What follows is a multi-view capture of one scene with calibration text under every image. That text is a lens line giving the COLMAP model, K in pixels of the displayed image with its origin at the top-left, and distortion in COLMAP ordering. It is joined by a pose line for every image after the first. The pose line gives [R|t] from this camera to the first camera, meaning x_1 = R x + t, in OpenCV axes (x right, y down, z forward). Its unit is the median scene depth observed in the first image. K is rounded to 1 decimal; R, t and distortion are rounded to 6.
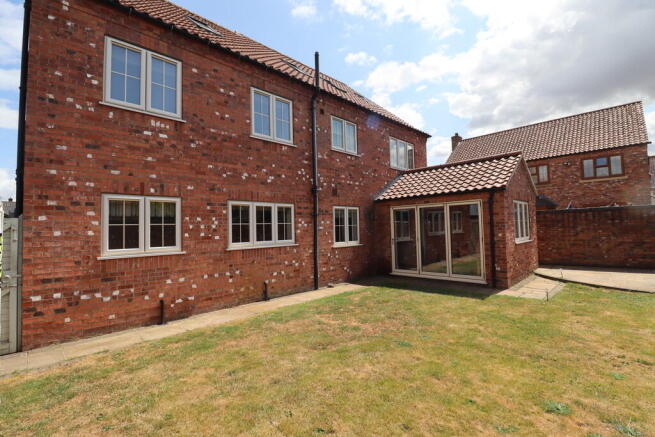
lens RADIAL K [[307.0, 0, 330.9], [0, 307.0, 216.9], [0, 0, 1]] dist [-0.014698, -0.000349]
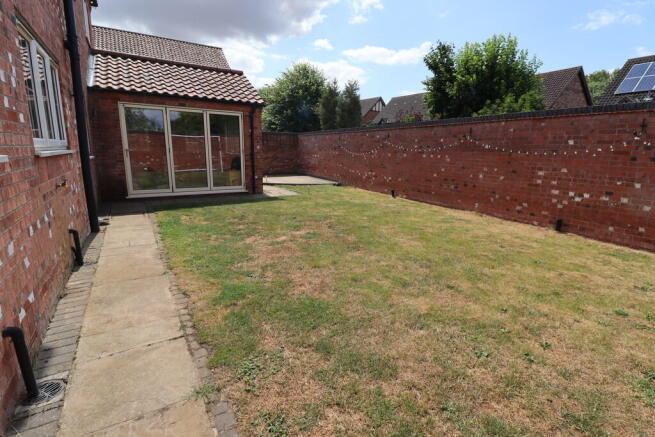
lens RADIAL K [[307.0, 0, 330.9], [0, 307.0, 216.9], [0, 0, 1]] dist [-0.014698, -0.000349]
pose [[0.205858, -0.177220, 0.962401, -0.518717], [-0.065794, 0.978733, 0.194300, 0.069814], [-0.976368, -0.103318, 0.189820, 0.467463]]
